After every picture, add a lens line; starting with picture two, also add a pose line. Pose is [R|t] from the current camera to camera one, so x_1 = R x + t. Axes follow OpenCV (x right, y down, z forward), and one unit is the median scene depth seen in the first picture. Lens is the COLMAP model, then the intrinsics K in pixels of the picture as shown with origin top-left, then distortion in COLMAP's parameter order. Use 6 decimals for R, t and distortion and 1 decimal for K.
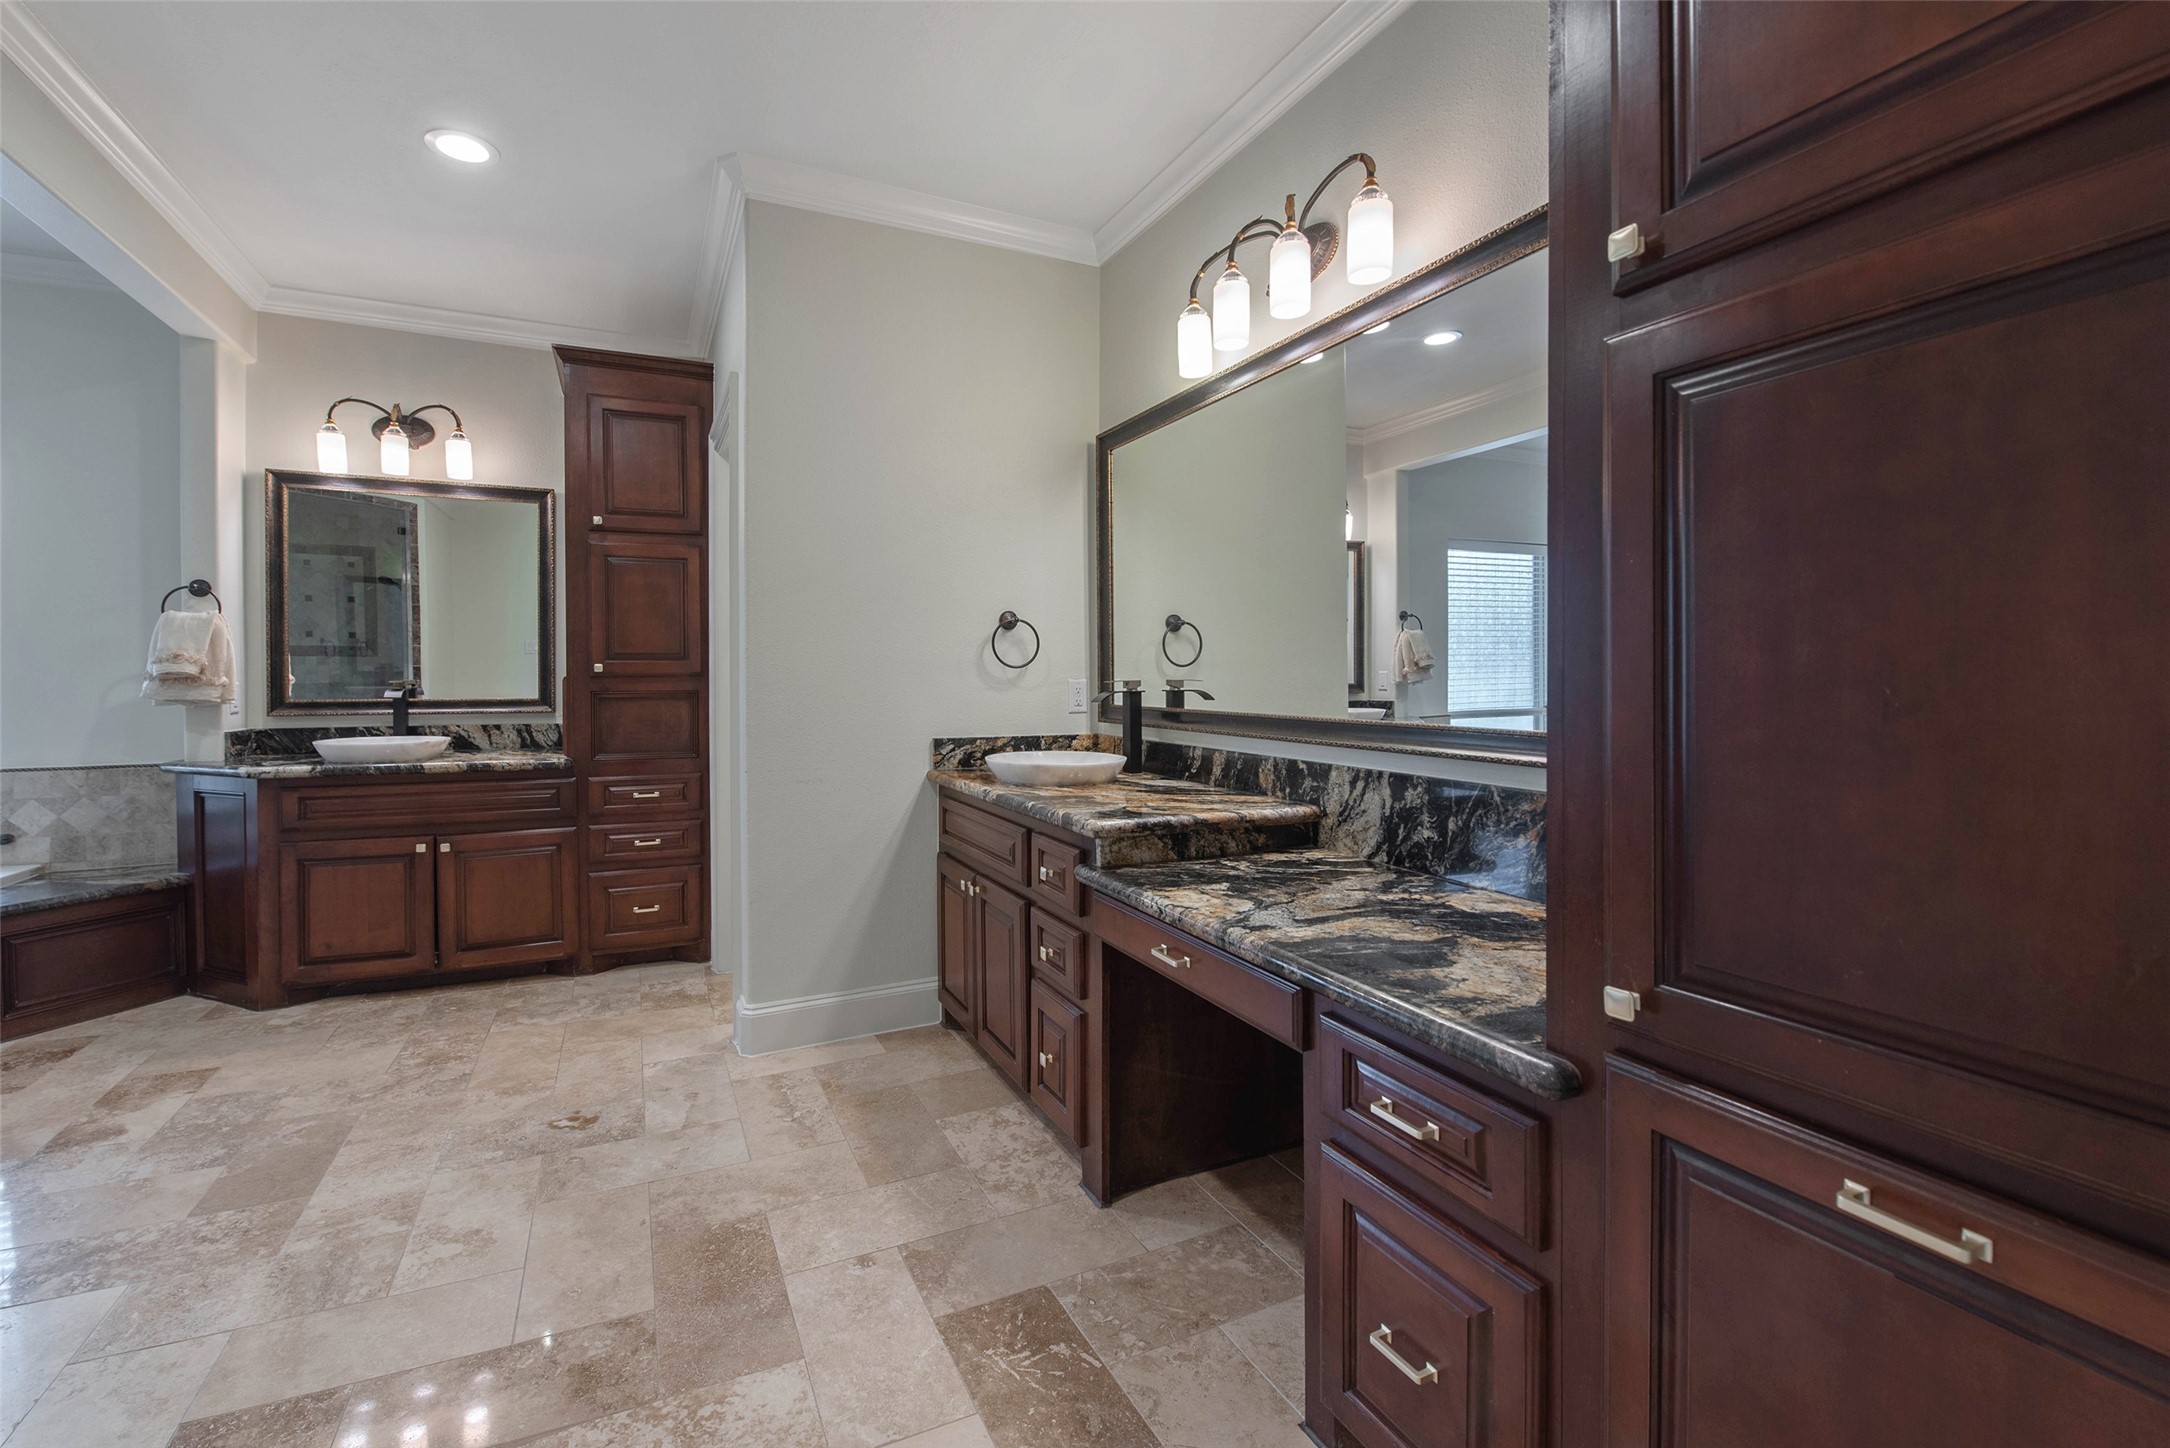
lens RADIAL K [[899.3, 0, 1051.4], [0, 899.3, 685.0], [0, 0, 1]] dist [-0.000731, -0.008484]
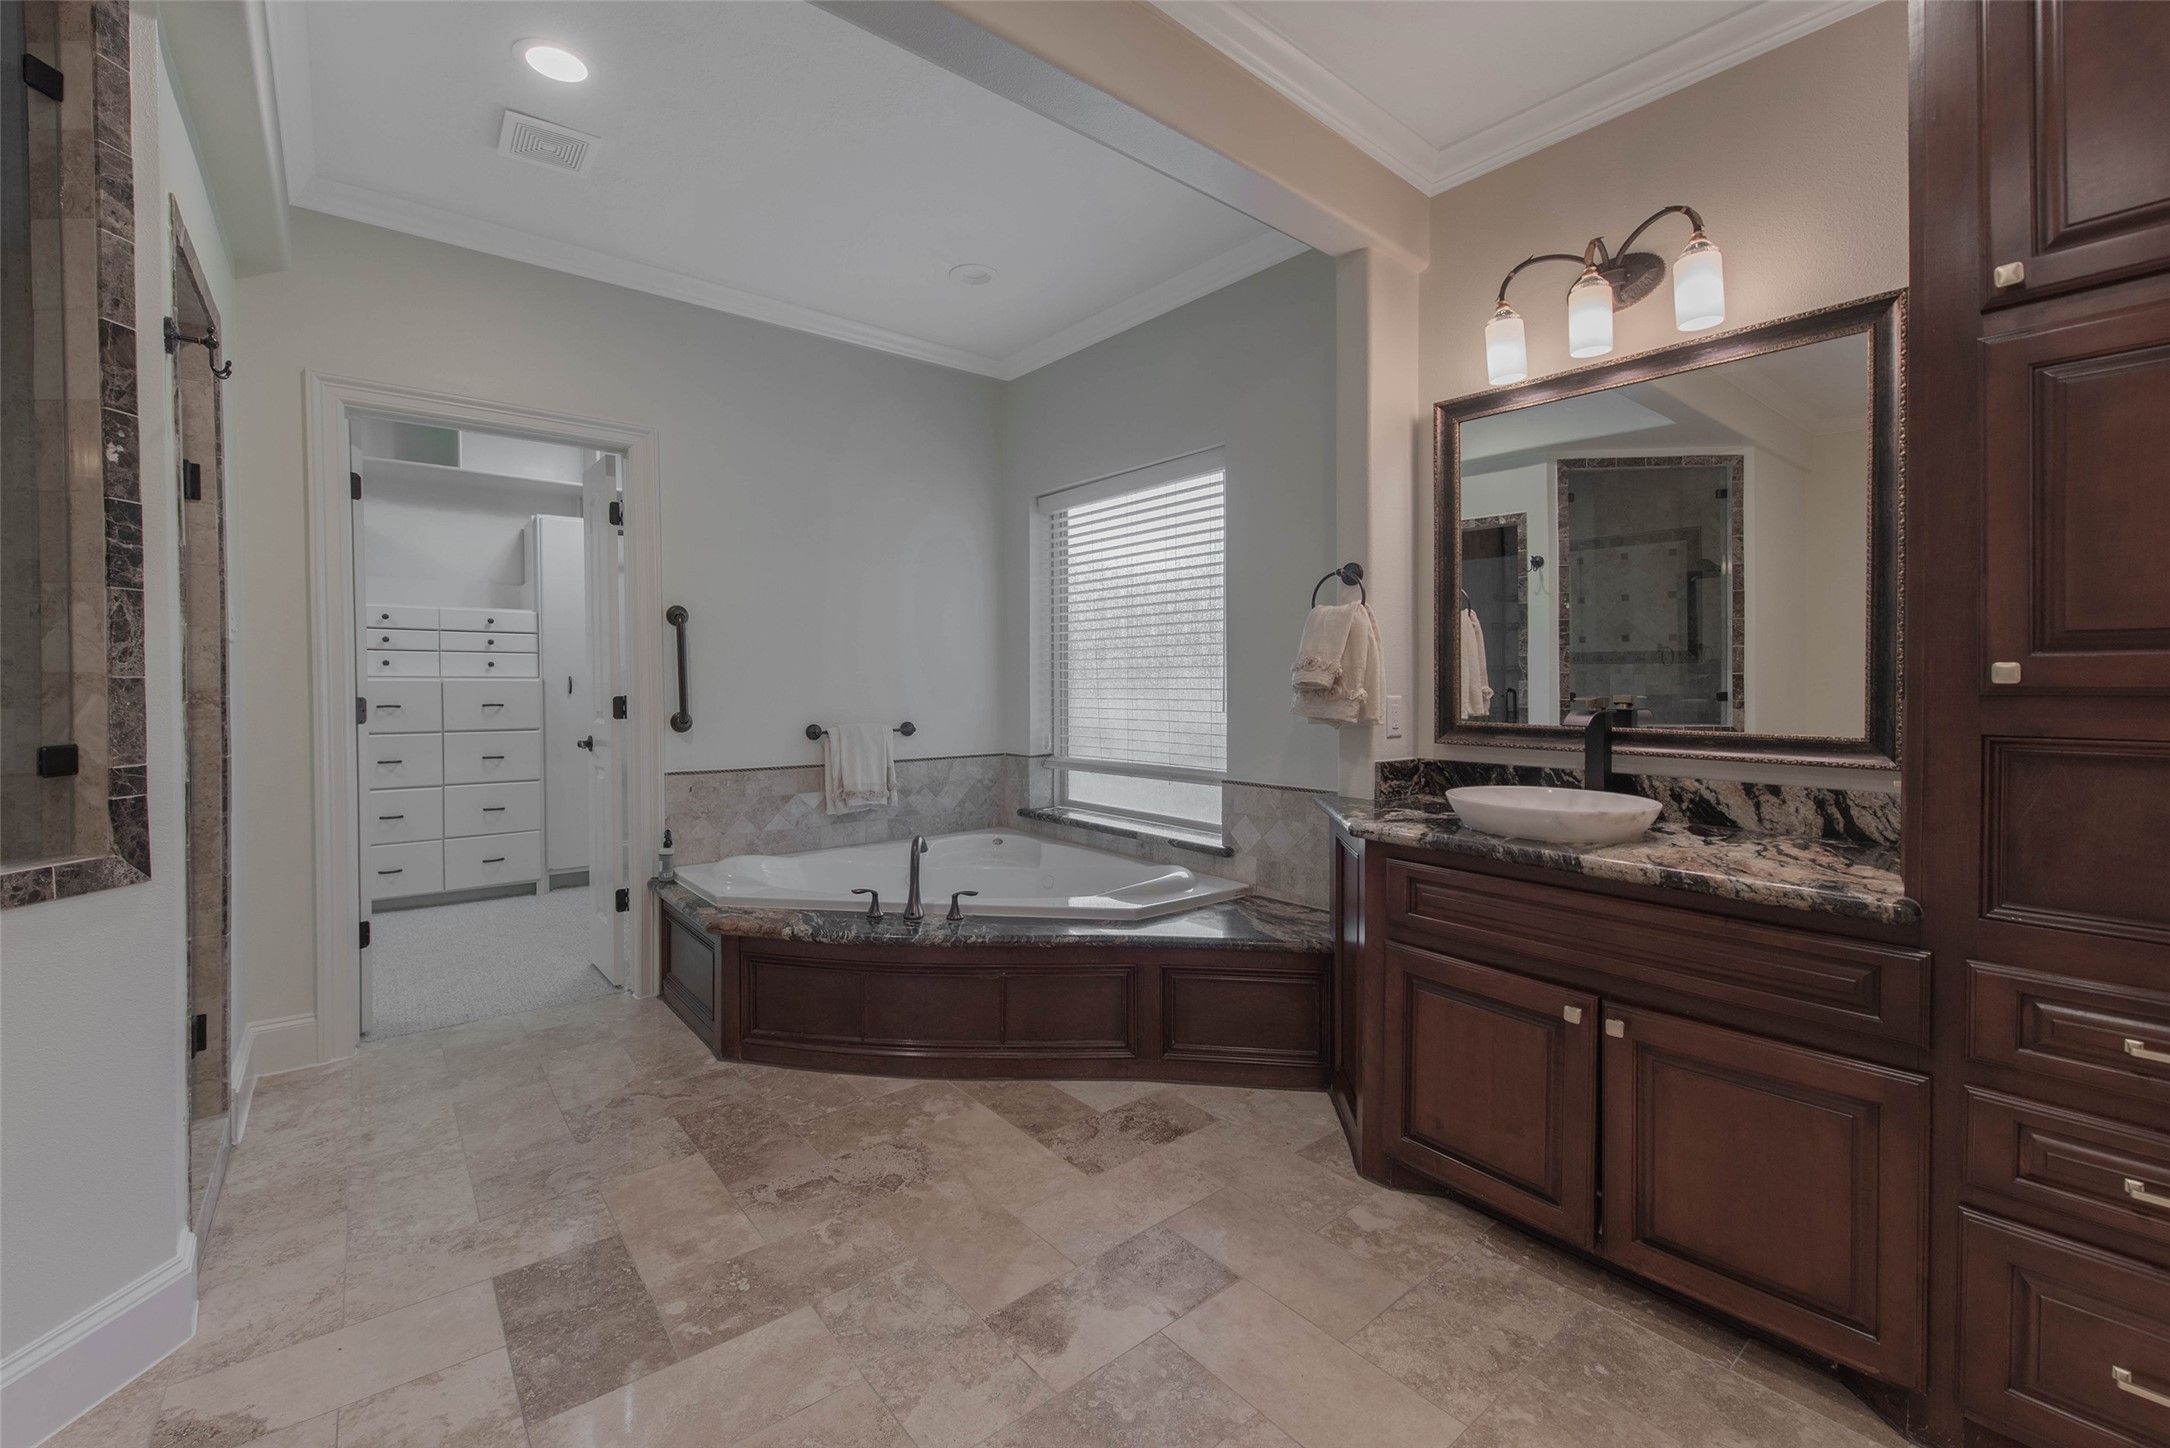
lens RADIAL K [[899.3, 0, 1051.4], [0, 899.3, 685.0], [0, 0, 1]] dist [-0.000731, -0.008484]
pose [[0.235498, 0.003946, -0.971867, -0.243136], [-0.014437, 0.999896, 0.000561, -0.008494], [0.971768, 0.013899, 0.235530, 0.535223]]
